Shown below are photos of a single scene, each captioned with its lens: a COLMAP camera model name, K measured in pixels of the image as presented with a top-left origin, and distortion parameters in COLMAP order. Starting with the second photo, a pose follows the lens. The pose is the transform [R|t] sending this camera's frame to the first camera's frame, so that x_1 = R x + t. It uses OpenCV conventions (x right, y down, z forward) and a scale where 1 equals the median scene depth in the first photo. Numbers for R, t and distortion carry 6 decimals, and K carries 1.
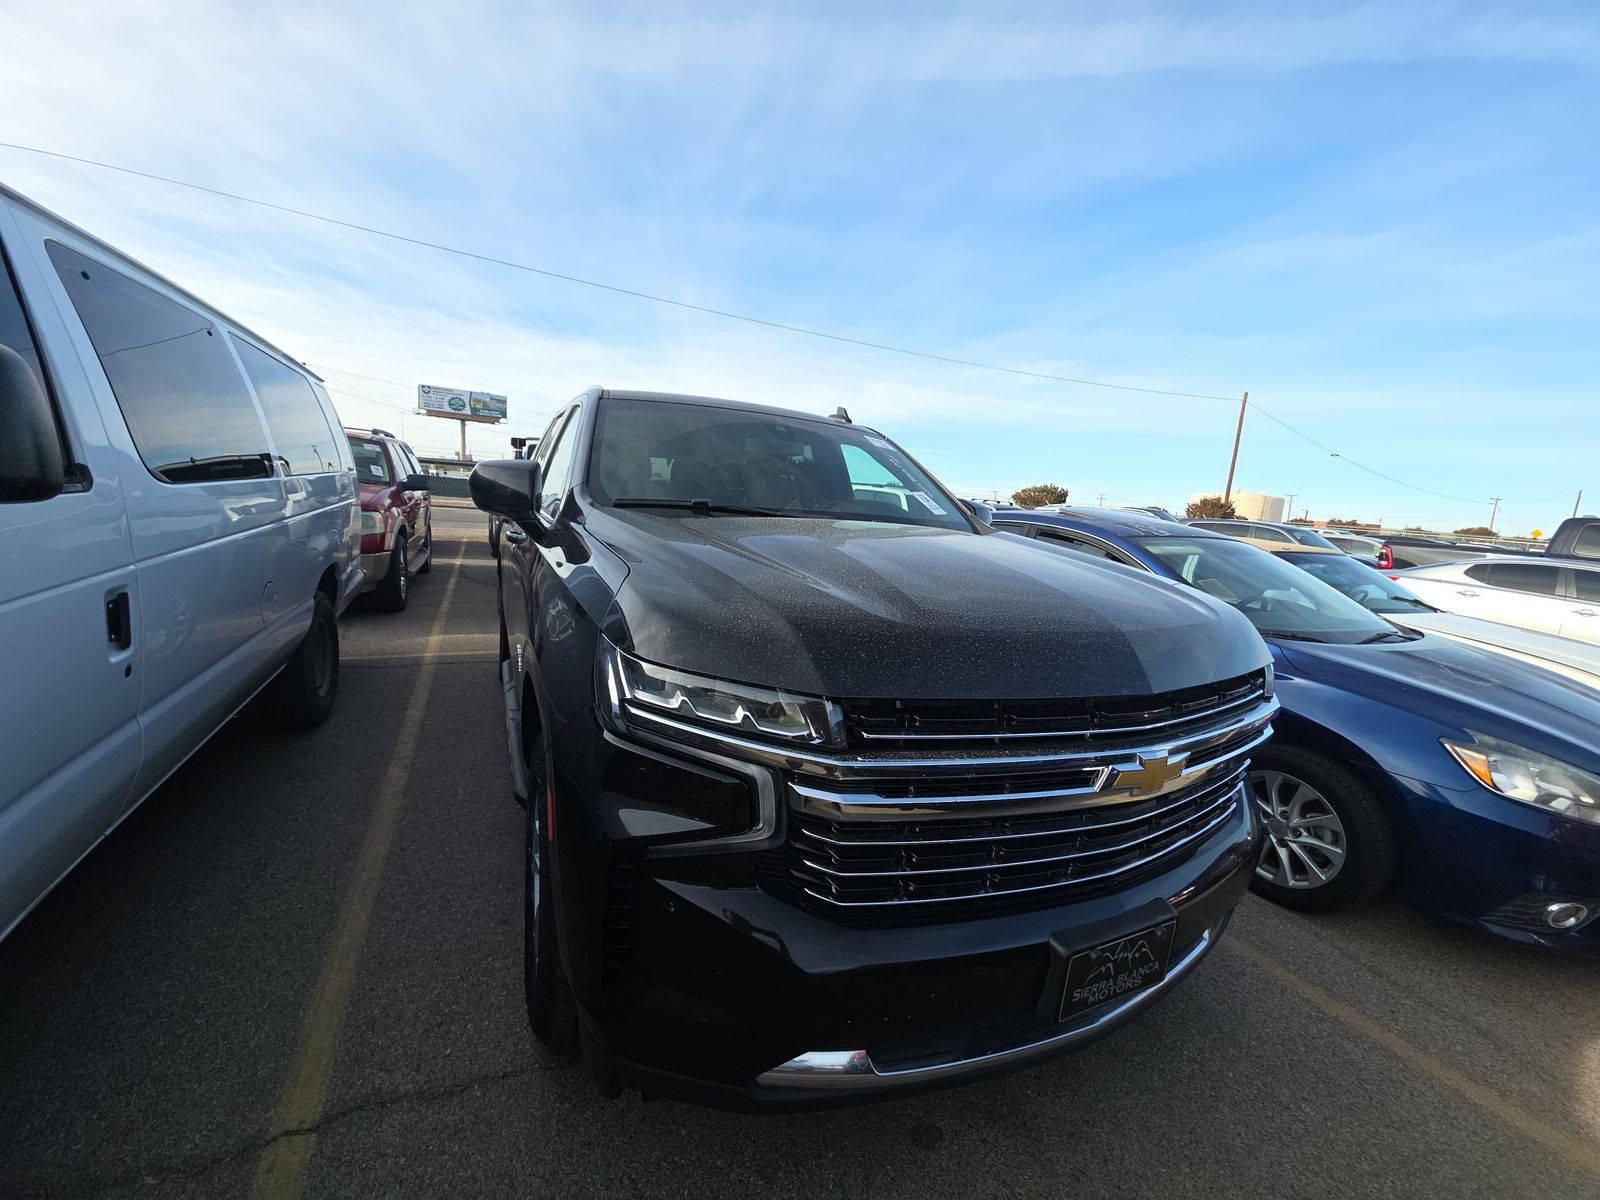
lens RADIAL K [[644.2, 0, 801.6], [0, 644.2, 563.5], [0, 0, 1]] dist [0.015205, -0.010420]
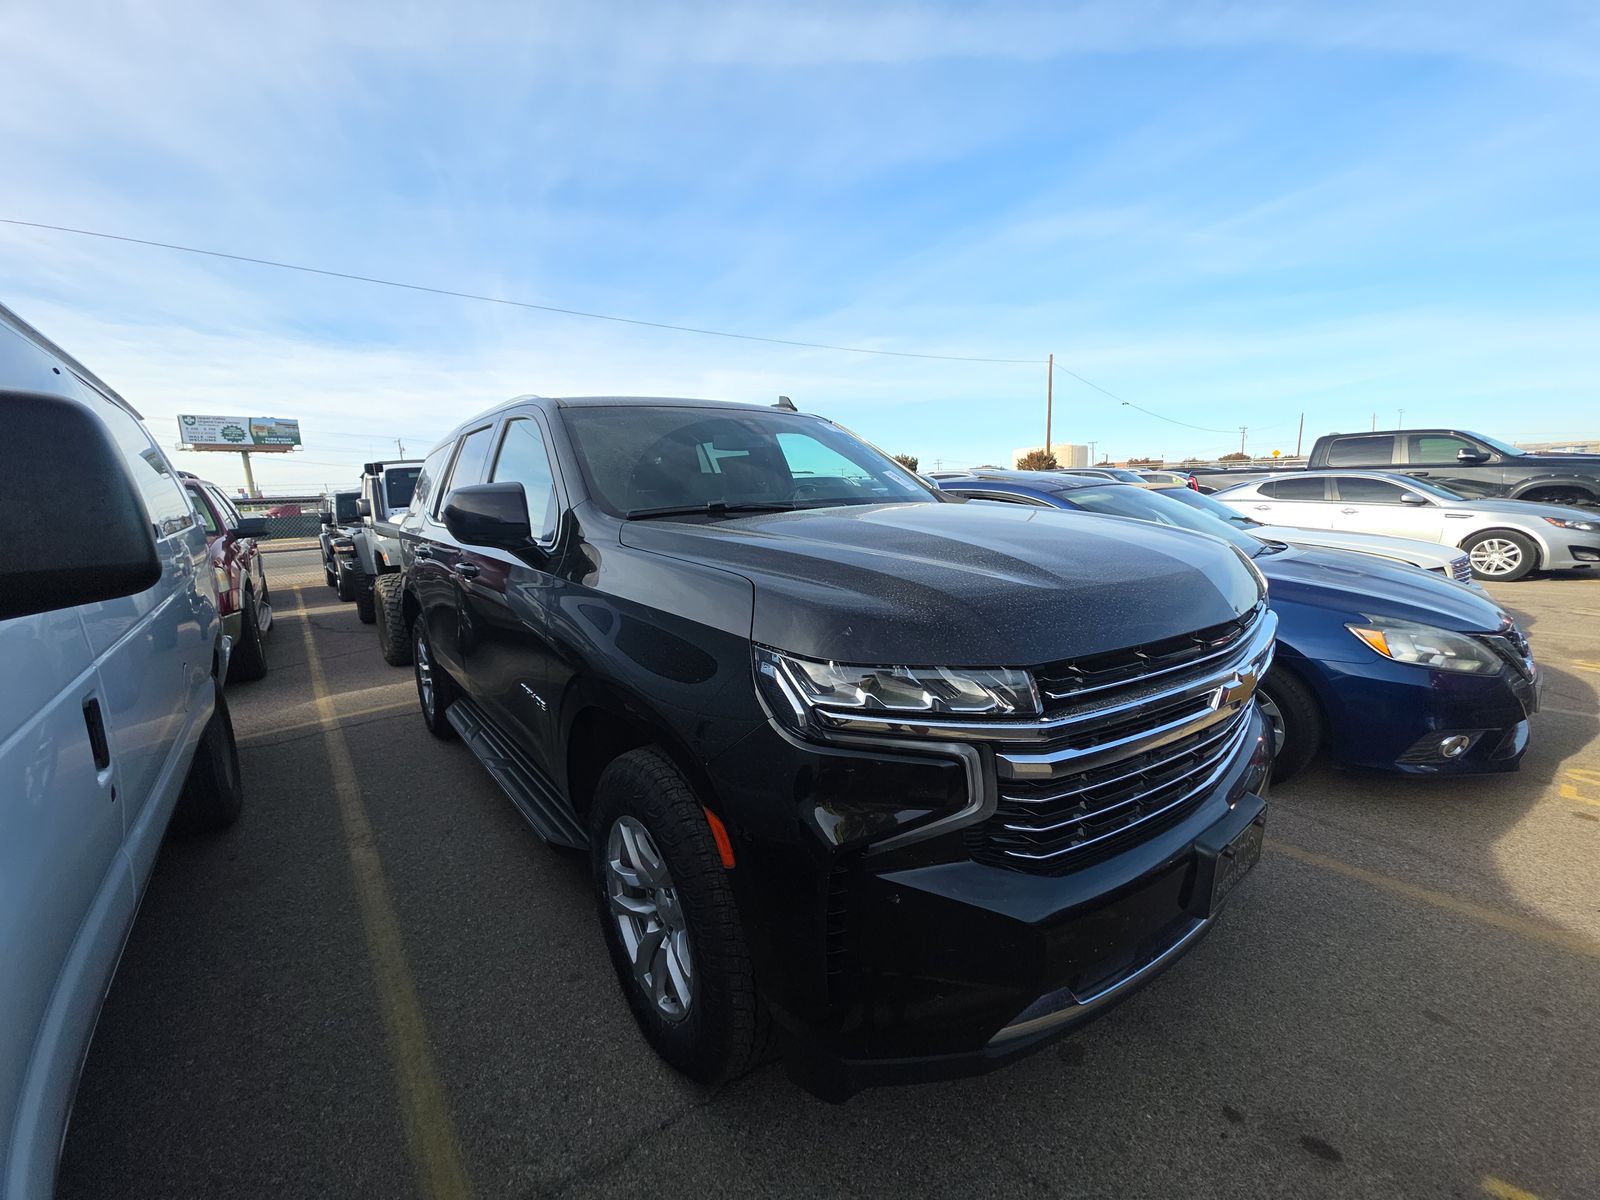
lens RADIAL K [[644.2, 0, 801.6], [0, 644.2, 563.5], [0, 0, 1]] dist [0.015205, -0.010420]
pose [[0.968351, -0.139213, 0.207162, -0.129451], [0.135689, 0.990260, 0.031193, -0.010546], [-0.209487, -0.002096, 0.977809, 0.011576]]
